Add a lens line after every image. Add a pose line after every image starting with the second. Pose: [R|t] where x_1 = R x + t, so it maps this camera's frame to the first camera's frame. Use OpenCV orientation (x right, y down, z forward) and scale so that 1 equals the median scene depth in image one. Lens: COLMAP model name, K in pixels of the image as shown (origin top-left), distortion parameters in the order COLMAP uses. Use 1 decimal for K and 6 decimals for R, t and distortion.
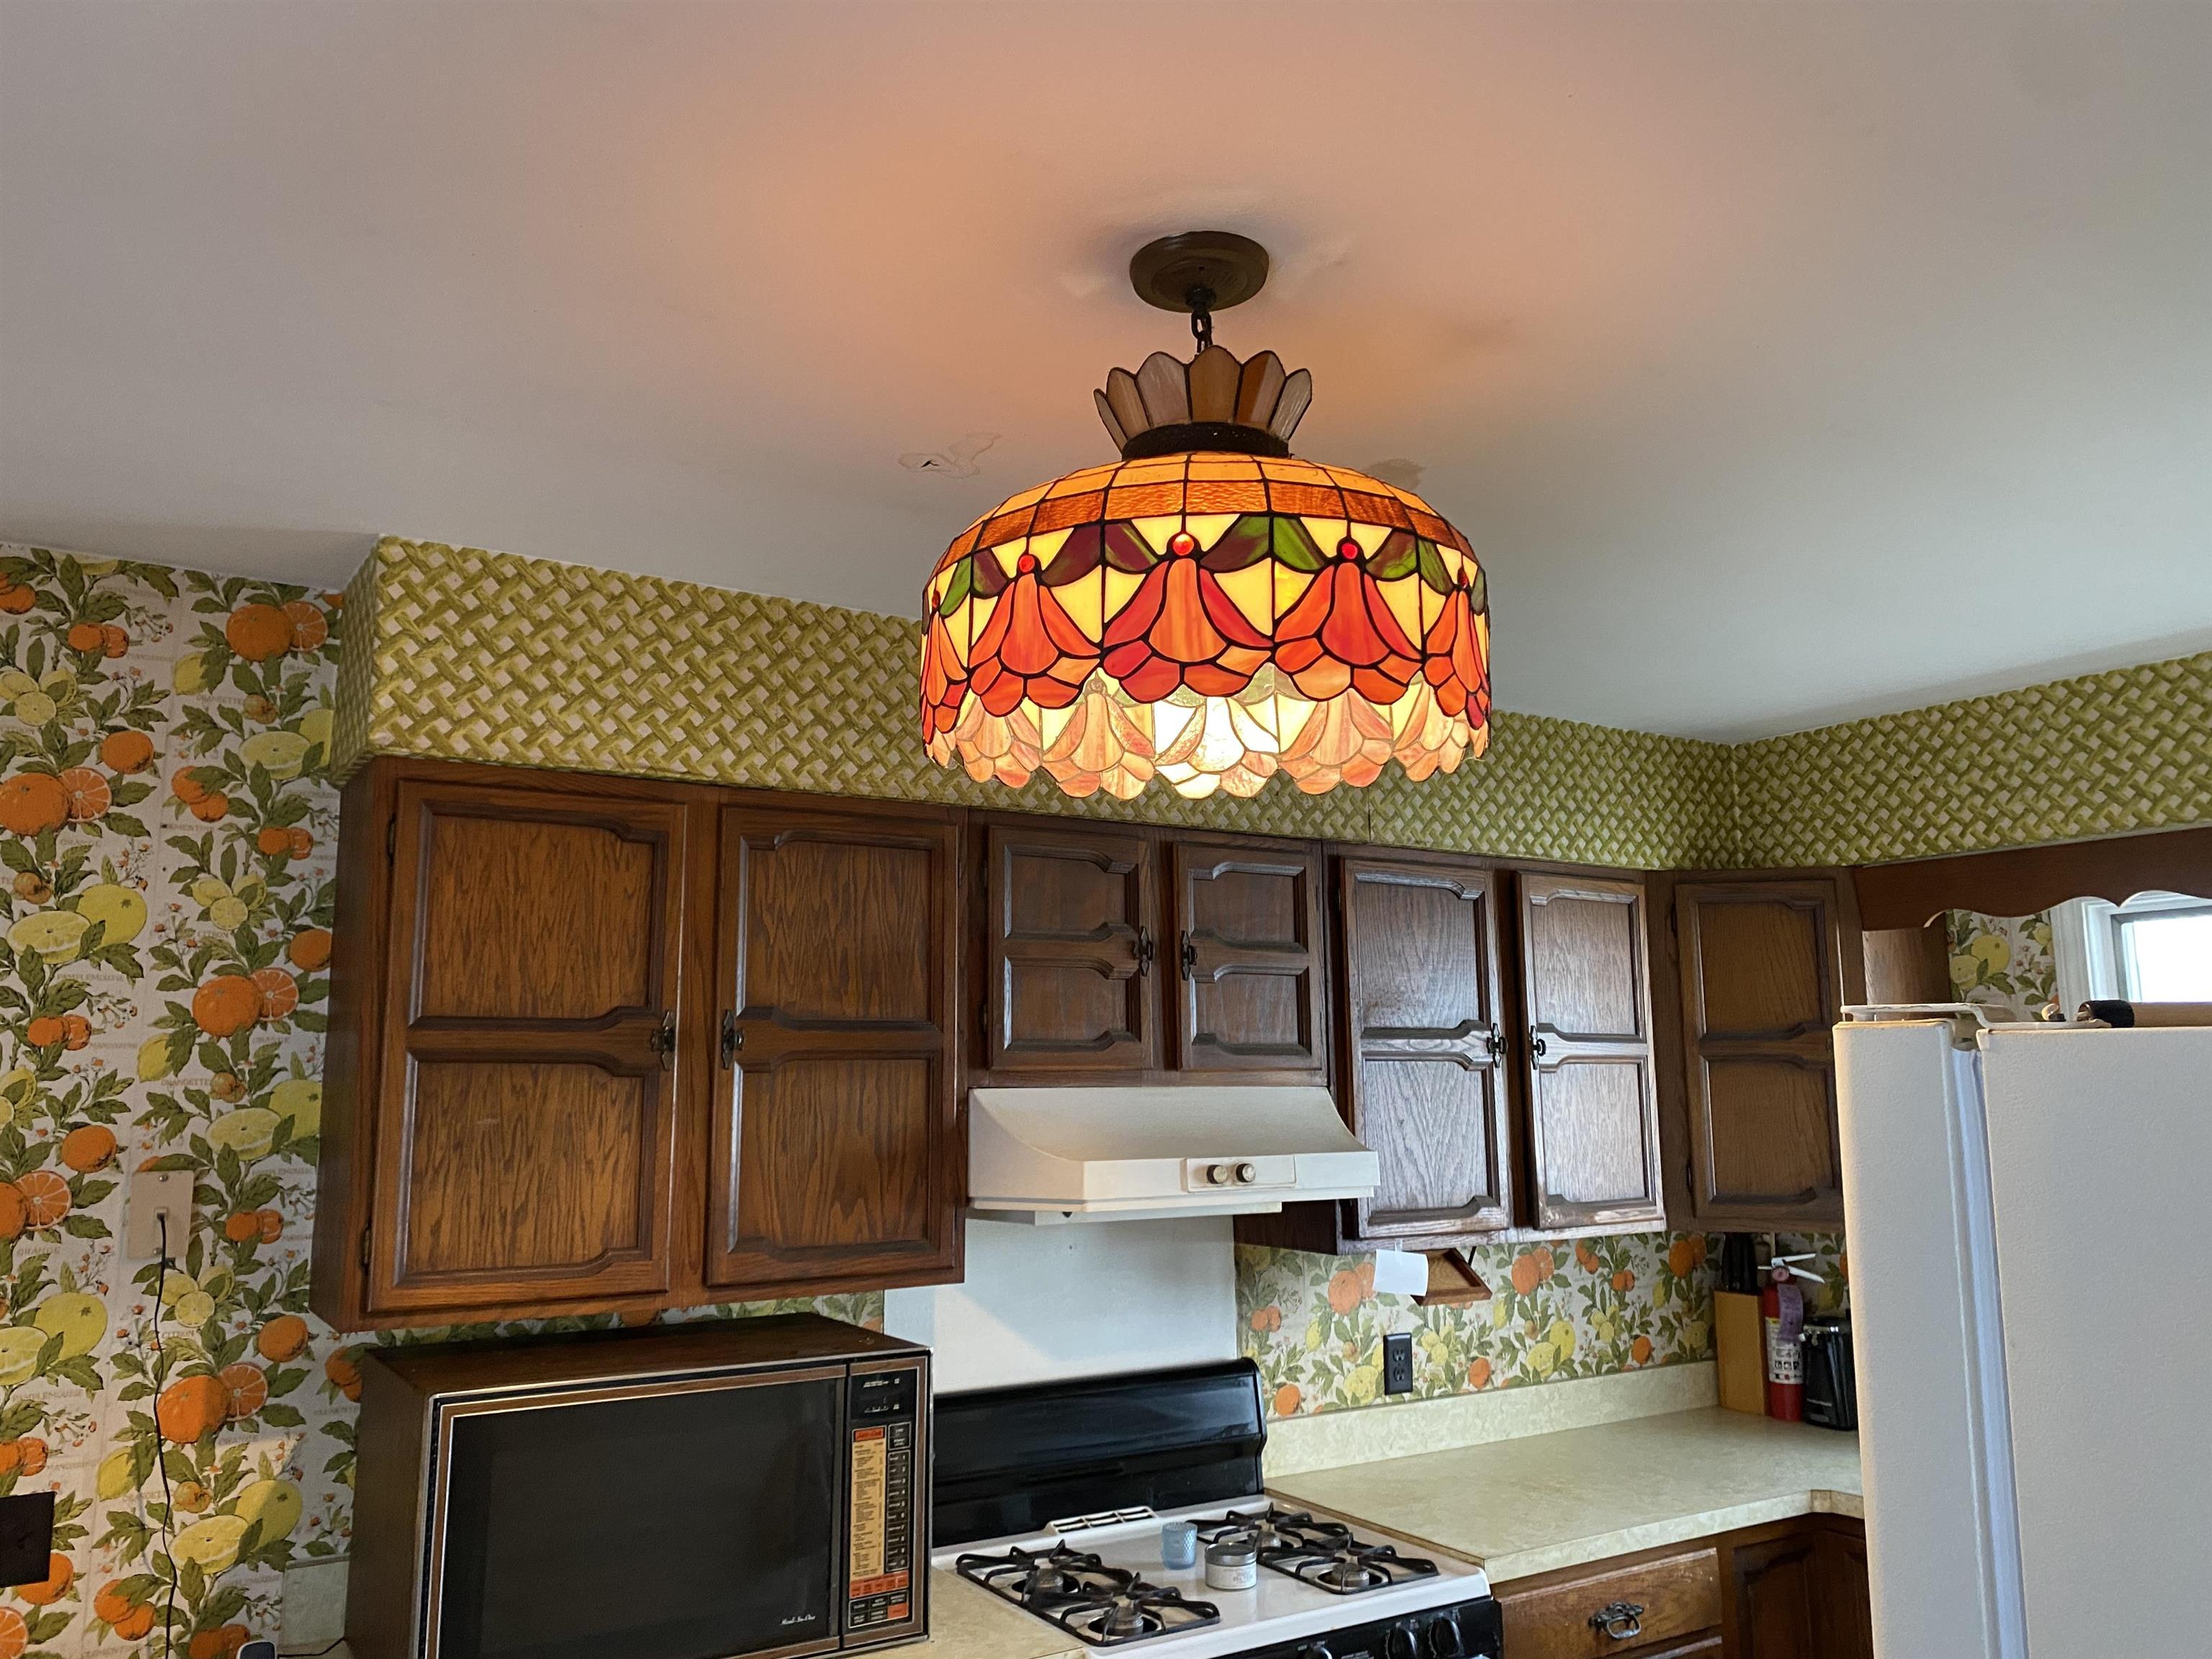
lens RADIAL K [[1686.3, 0, 1089.6], [0, 1686.3, 807.2], [0, 0, 1]] dist [0.034304, -0.024137]
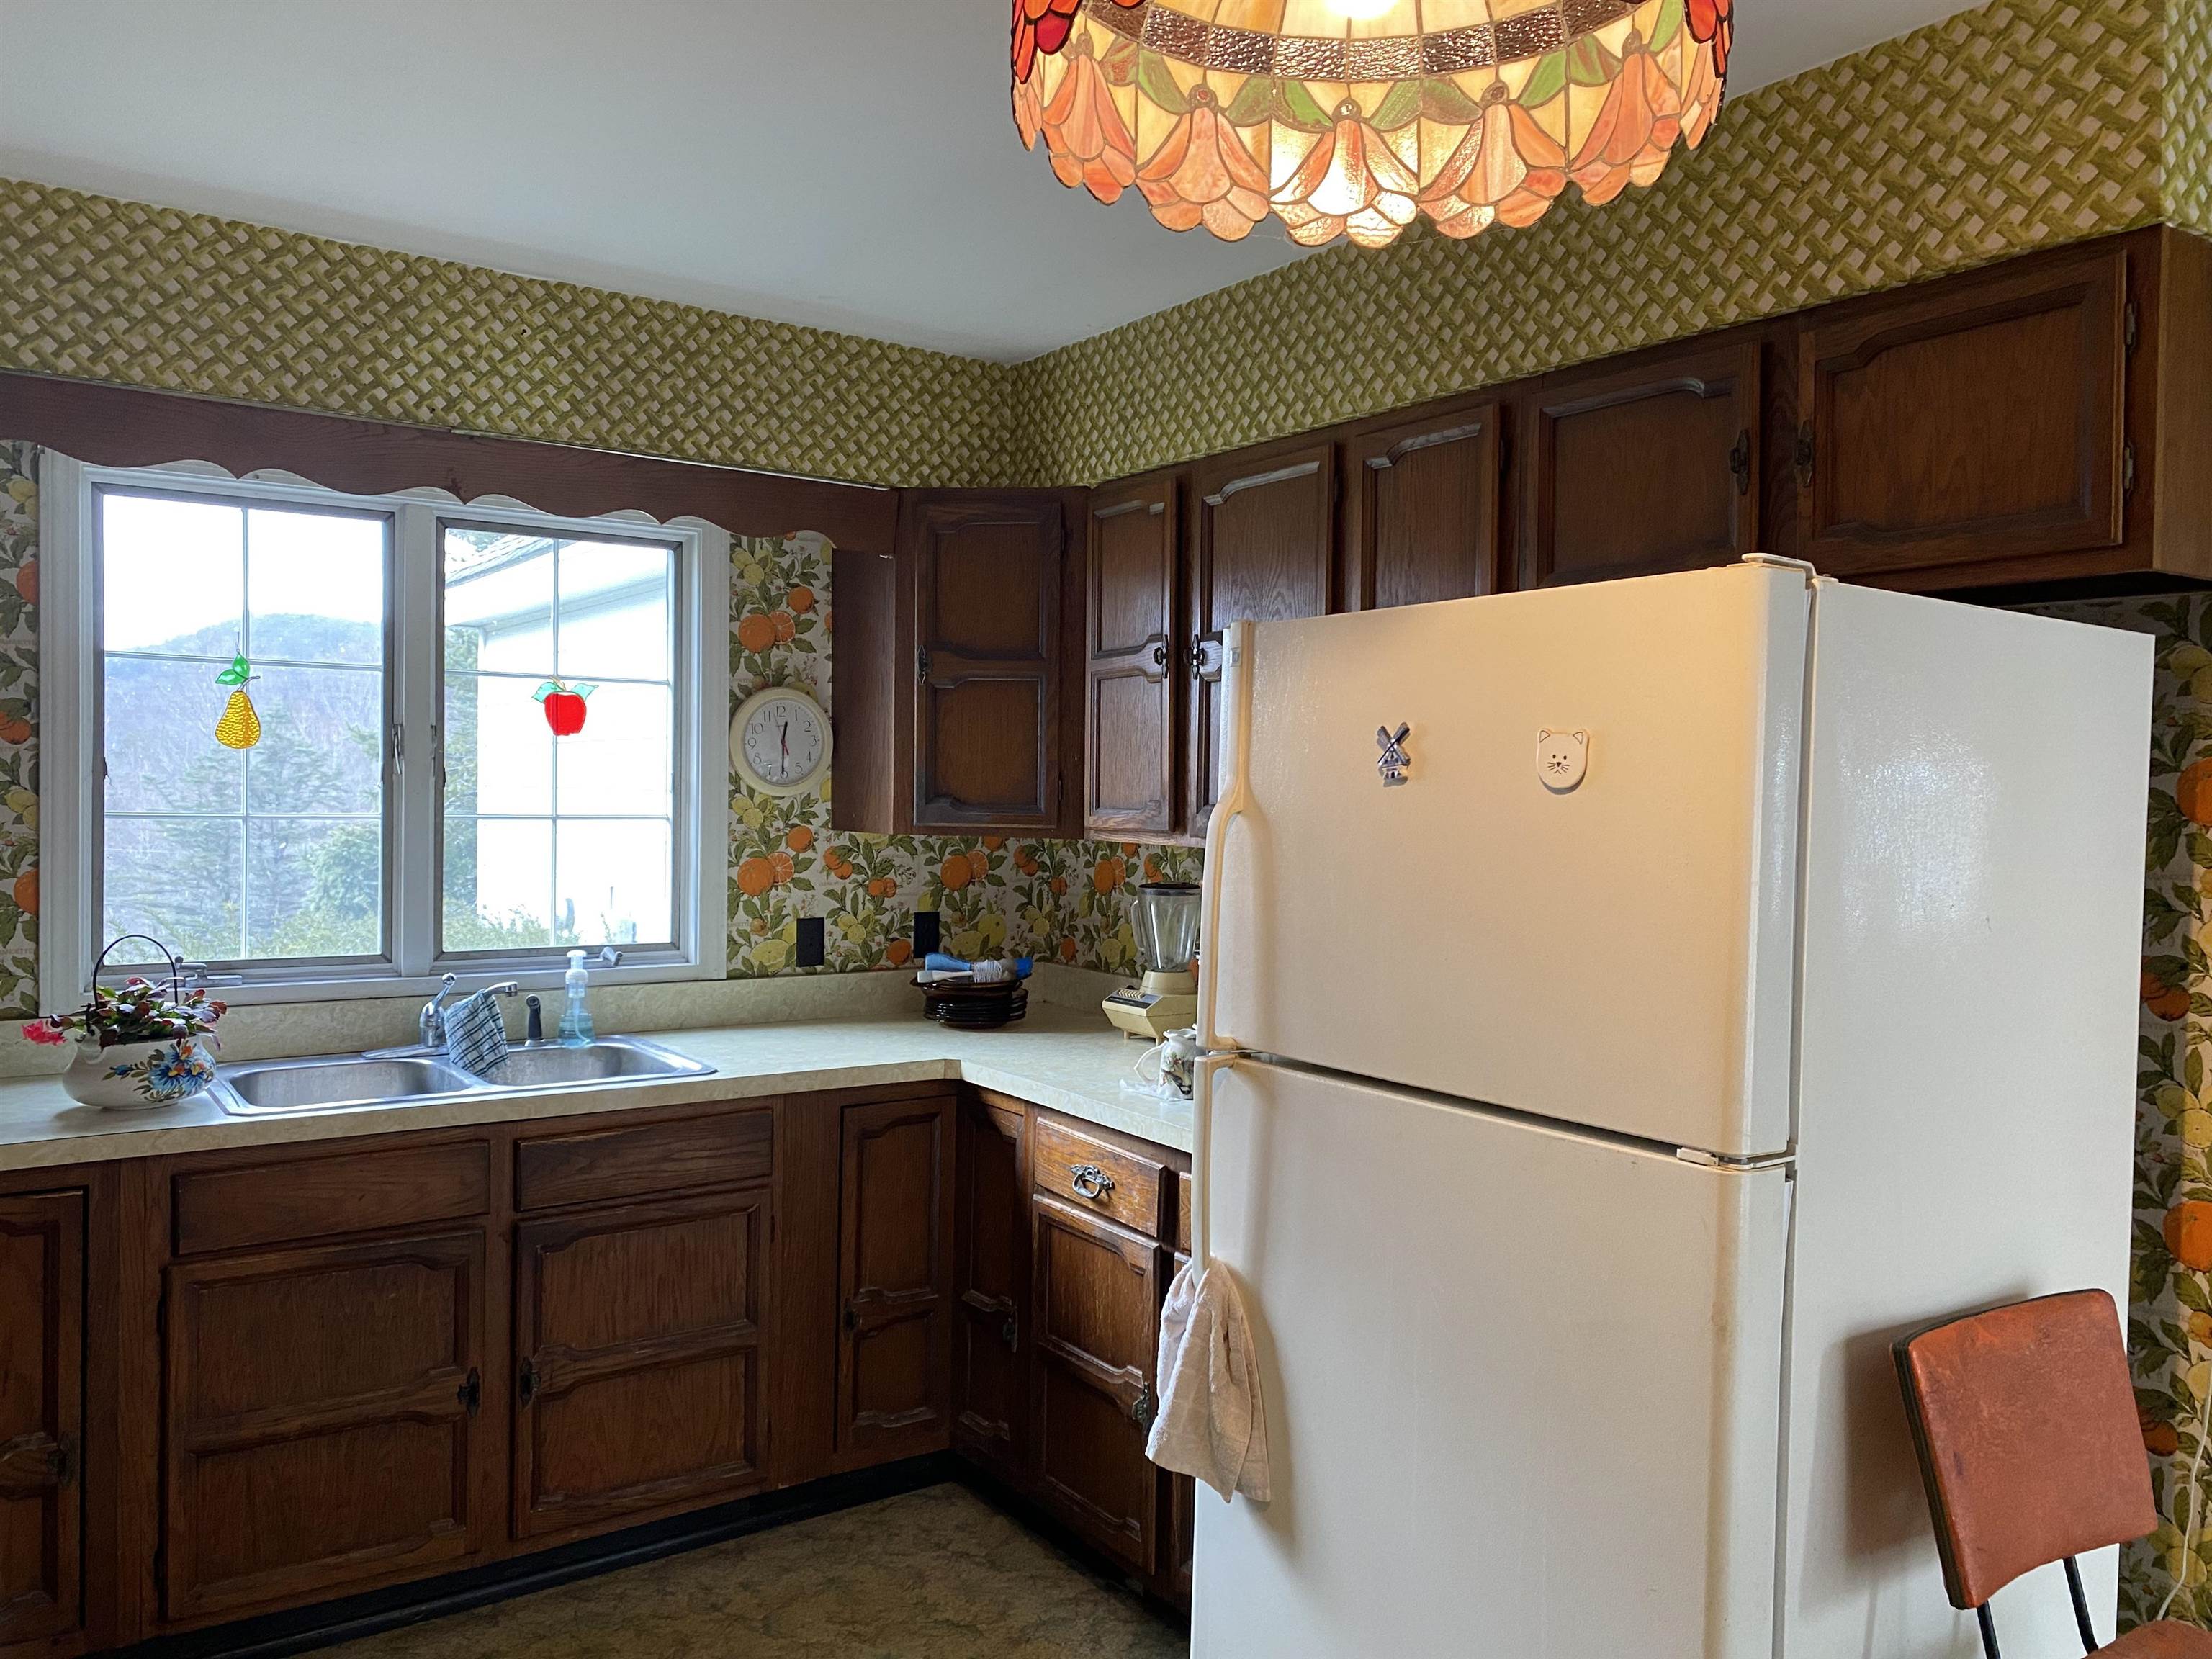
lens RADIAL K [[1686.3, 0, 1108.4], [0, 1686.3, 822.3], [0, 0, 1]] dist [0.034304, -0.024137]
pose [[-0.016850, -0.006862, 0.999834, -0.641555], [-0.180573, 0.983555, 0.003707, 0.231187], [-0.983417, -0.180480, -0.017812, 0.939608]]
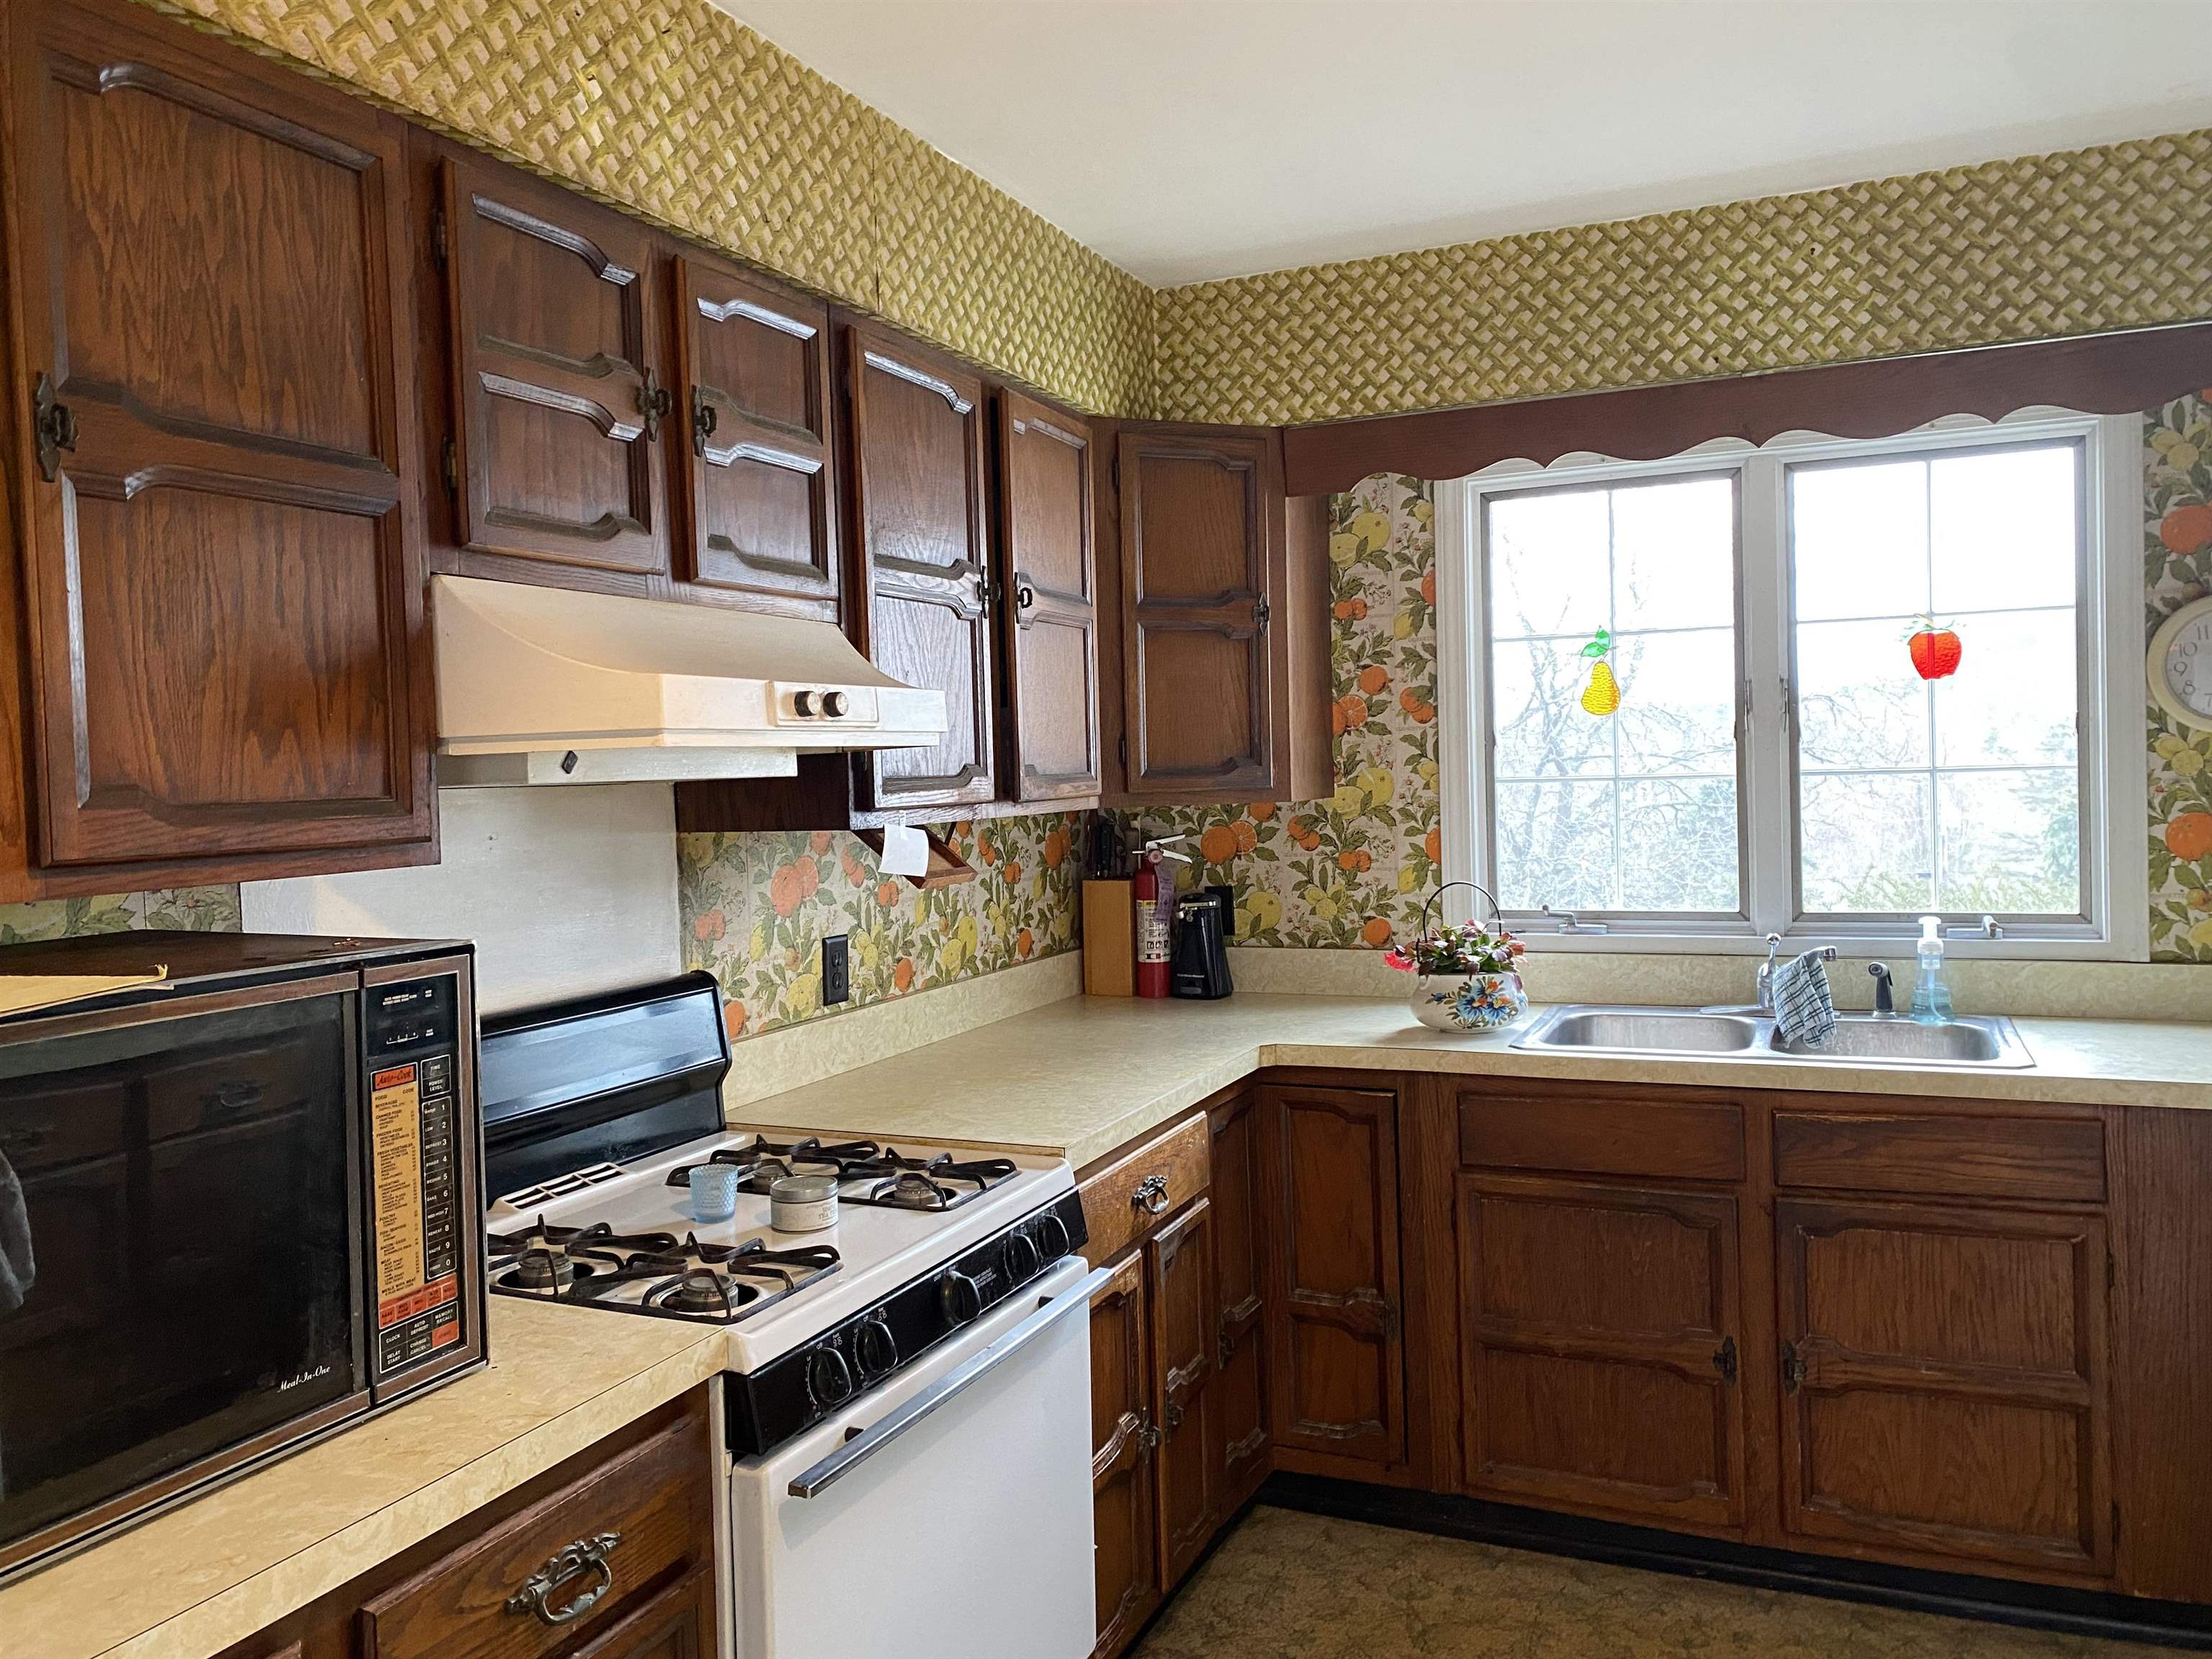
lens RADIAL K [[1686.3, 0, 1115.7], [0, 1686.3, 819.8], [0, 0, 1]] dist [0.034304, -0.024137]
pose [[0.838506, -0.036056, 0.543698, -0.173495], [-0.067243, 0.983334, 0.168916, 0.110932], [-0.540727, -0.178198, 0.822107, 0.261739]]
